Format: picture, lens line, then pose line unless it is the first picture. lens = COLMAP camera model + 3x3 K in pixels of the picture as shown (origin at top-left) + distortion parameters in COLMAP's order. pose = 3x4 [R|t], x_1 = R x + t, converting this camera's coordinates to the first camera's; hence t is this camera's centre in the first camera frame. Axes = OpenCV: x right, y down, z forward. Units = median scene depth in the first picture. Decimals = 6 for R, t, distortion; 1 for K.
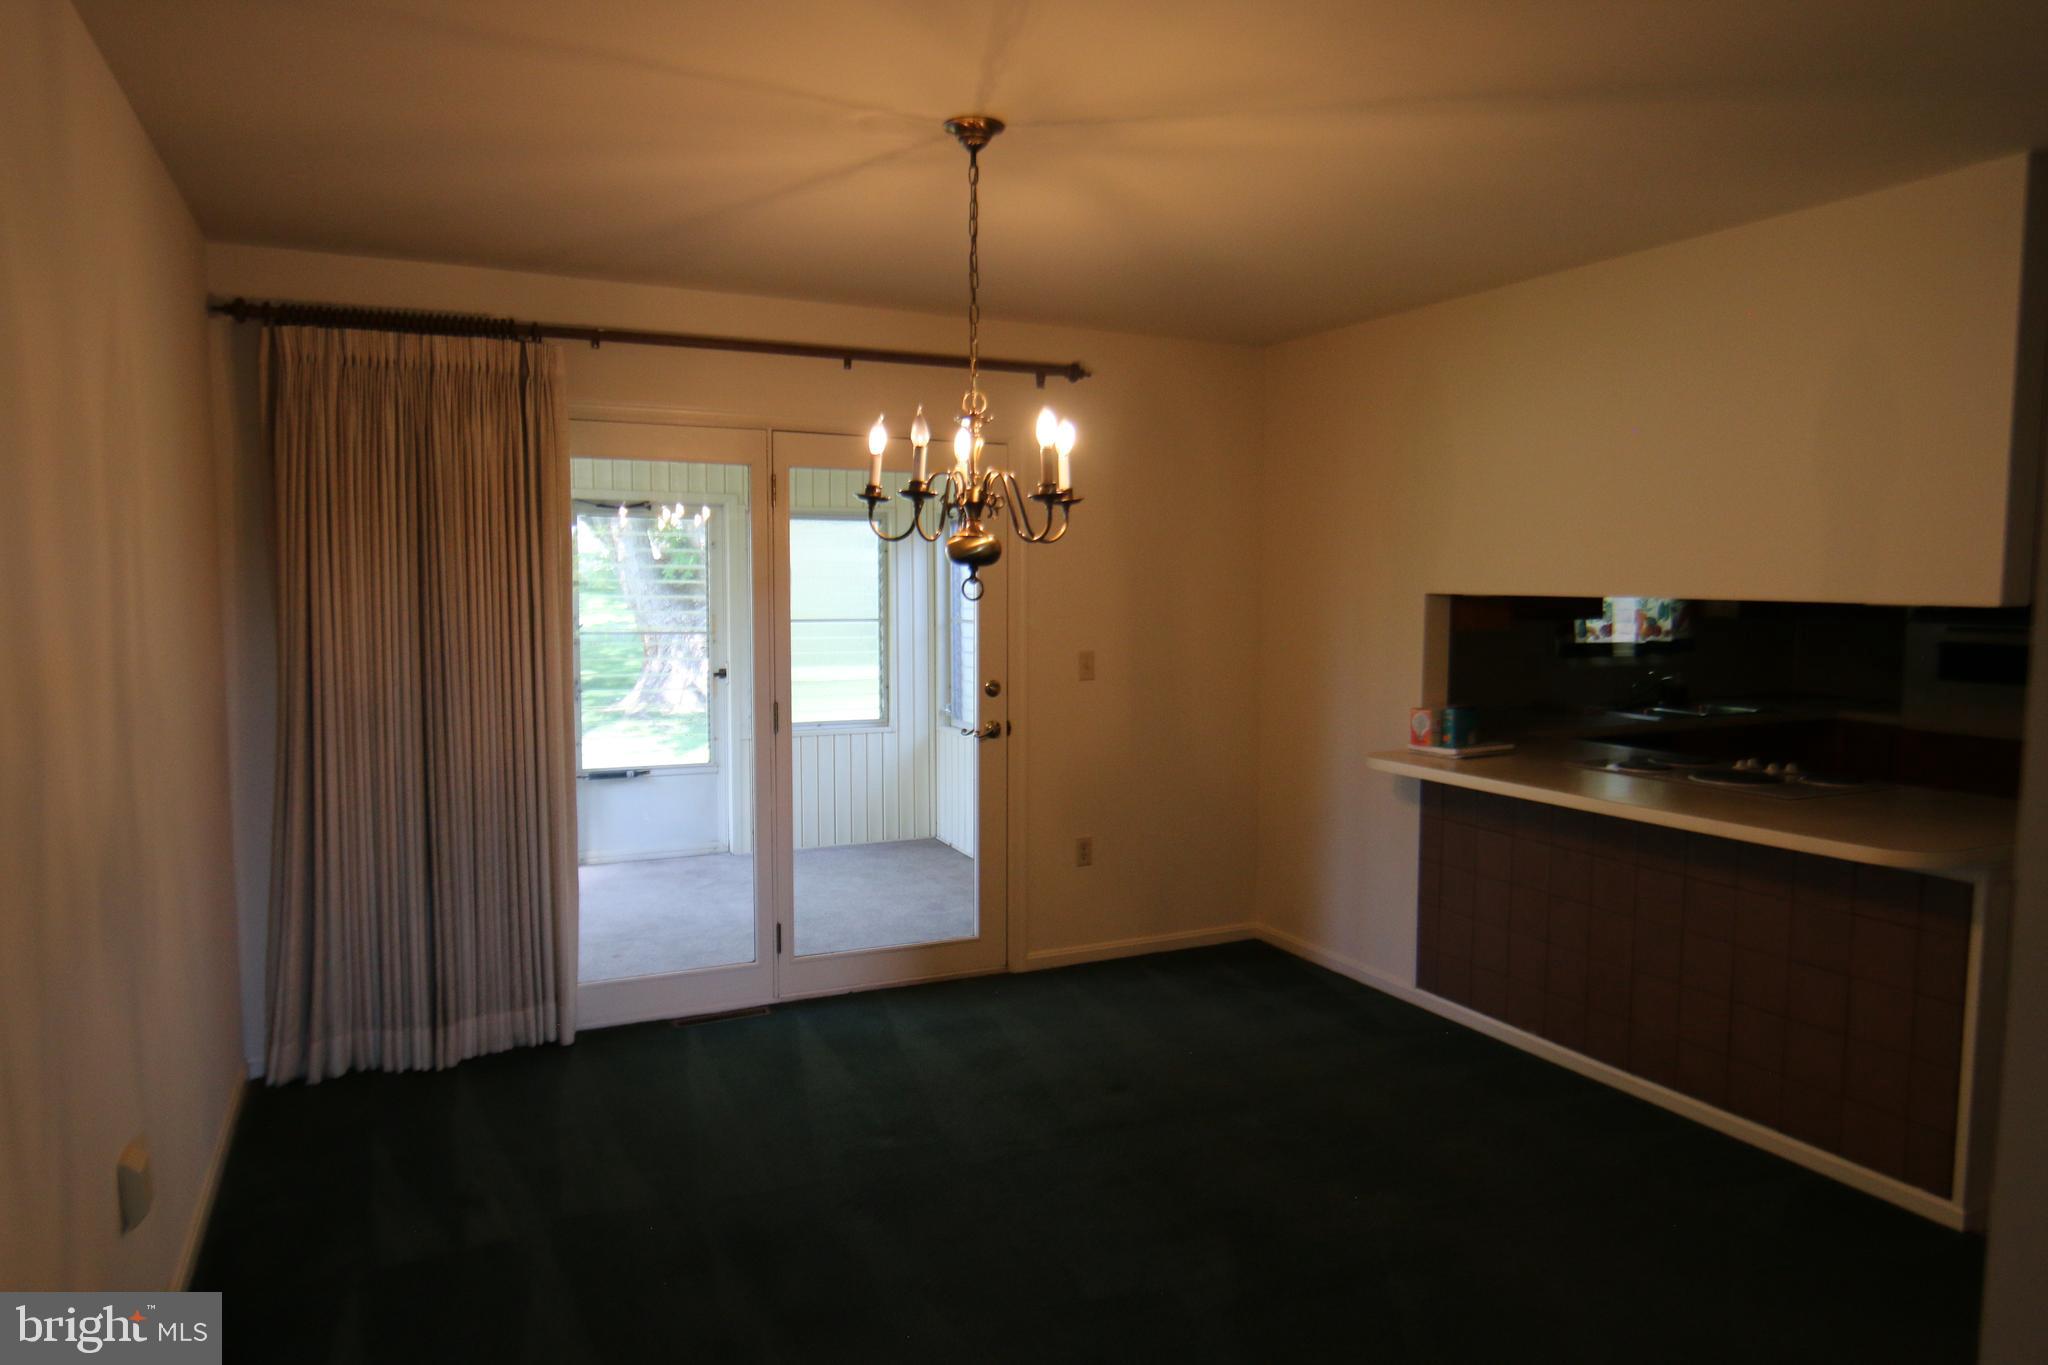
lens RADIAL K [[1290.8, 0, 1023.4], [0, 1290.8, 682.0], [0, 0, 1]] dist [-0.014356, 0.007000]
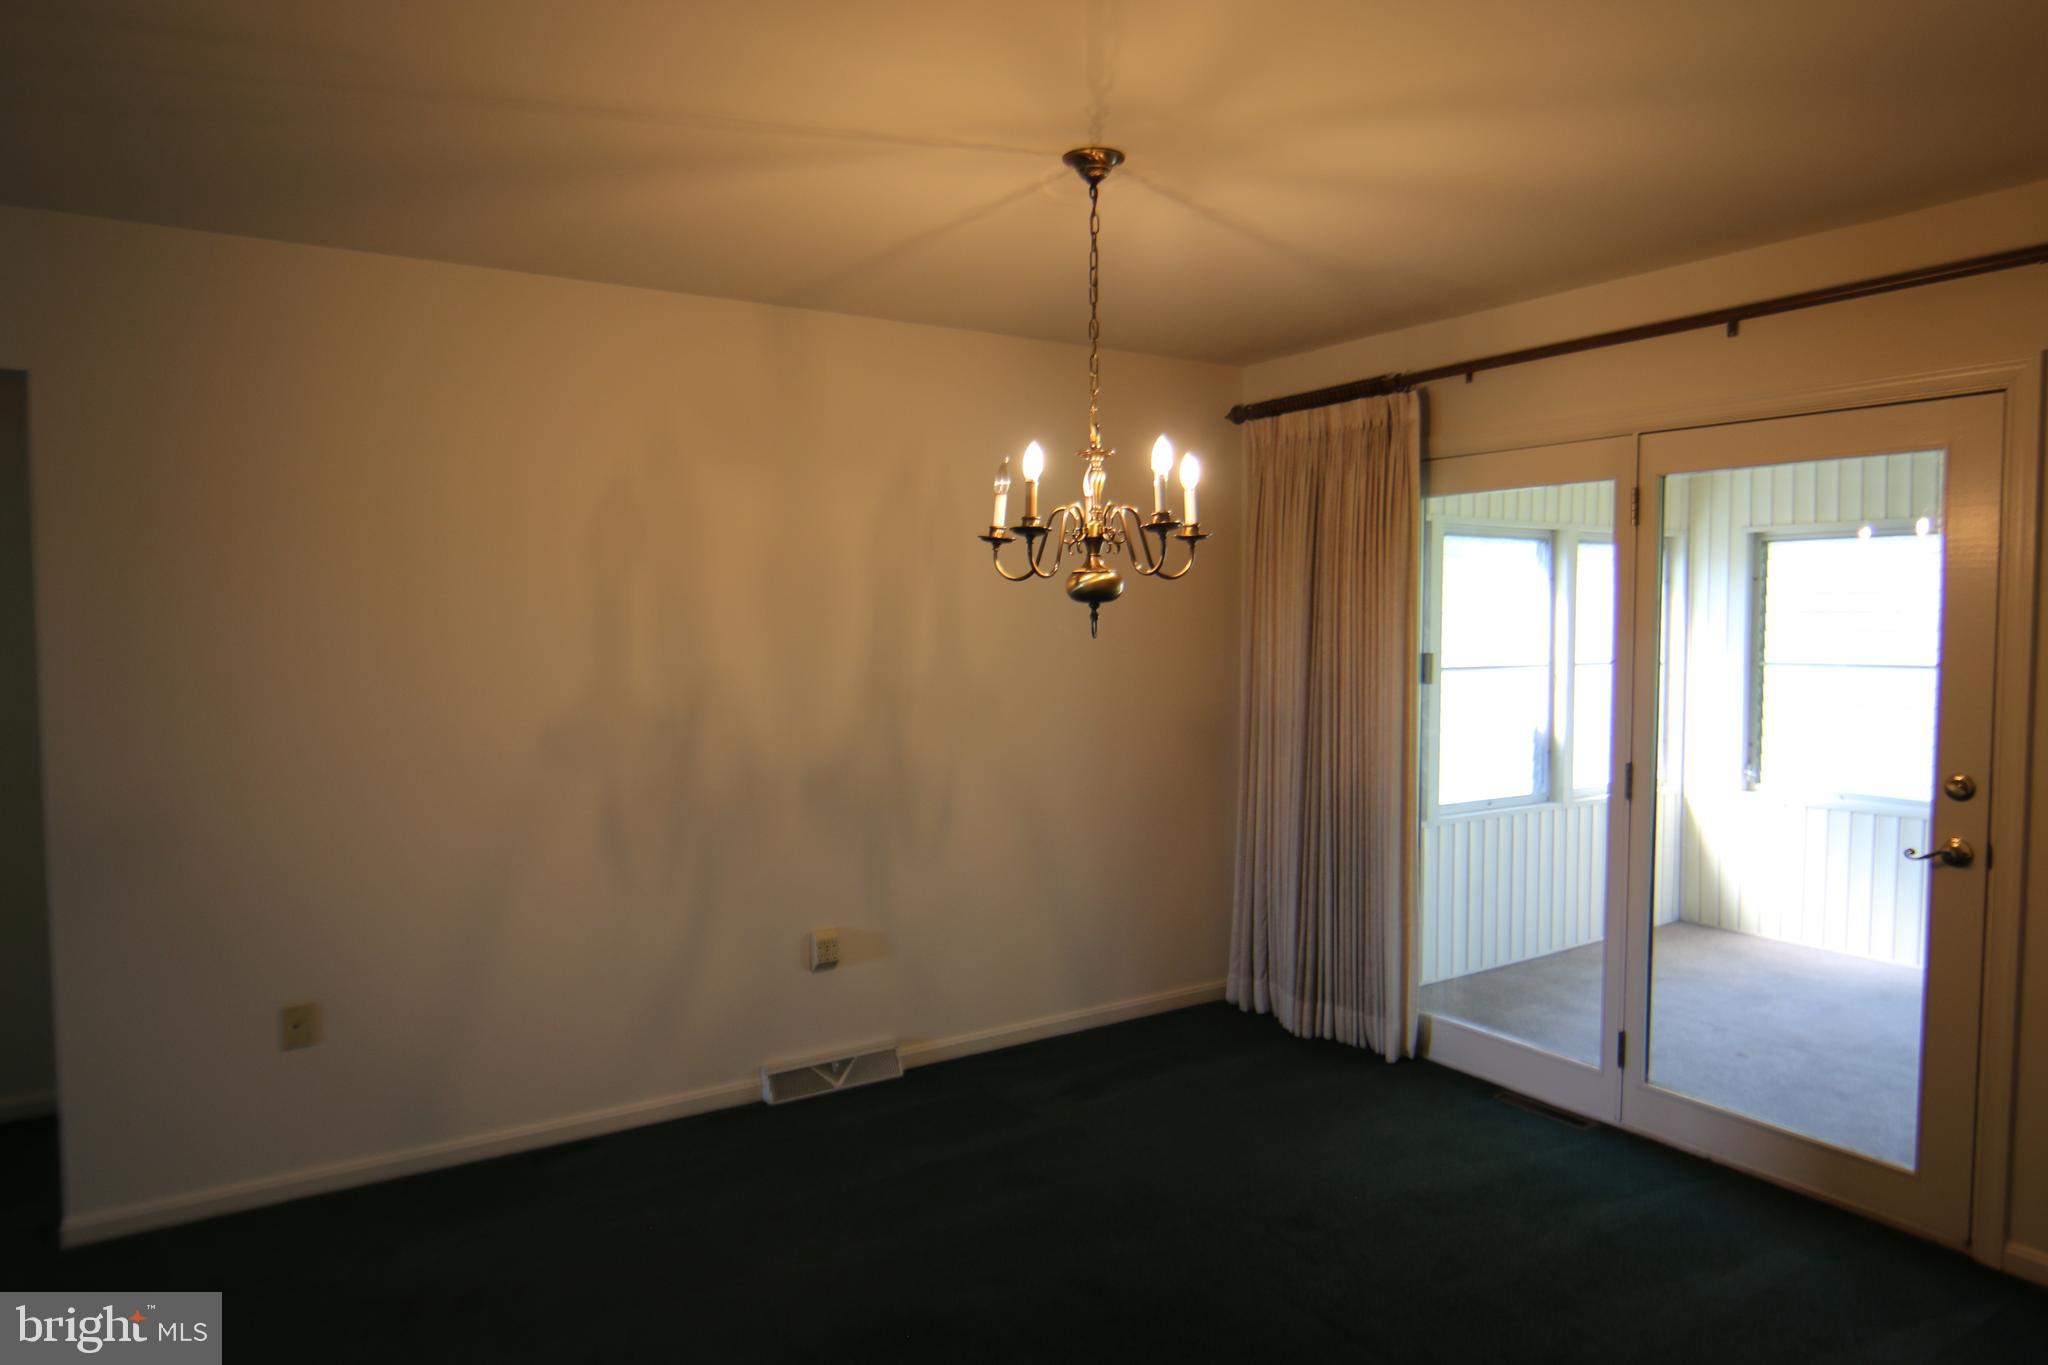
lens RADIAL K [[1290.8, 0, 1013.4], [0, 1290.8, 696.2], [0, 0, 1]] dist [-0.014356, 0.007000]
pose [[0.119393, 0.060732, -0.990988, 0.652039], [-0.074110, 0.995888, 0.052104, -0.046254], [0.990077, 0.067221, 0.123403, 0.574922]]
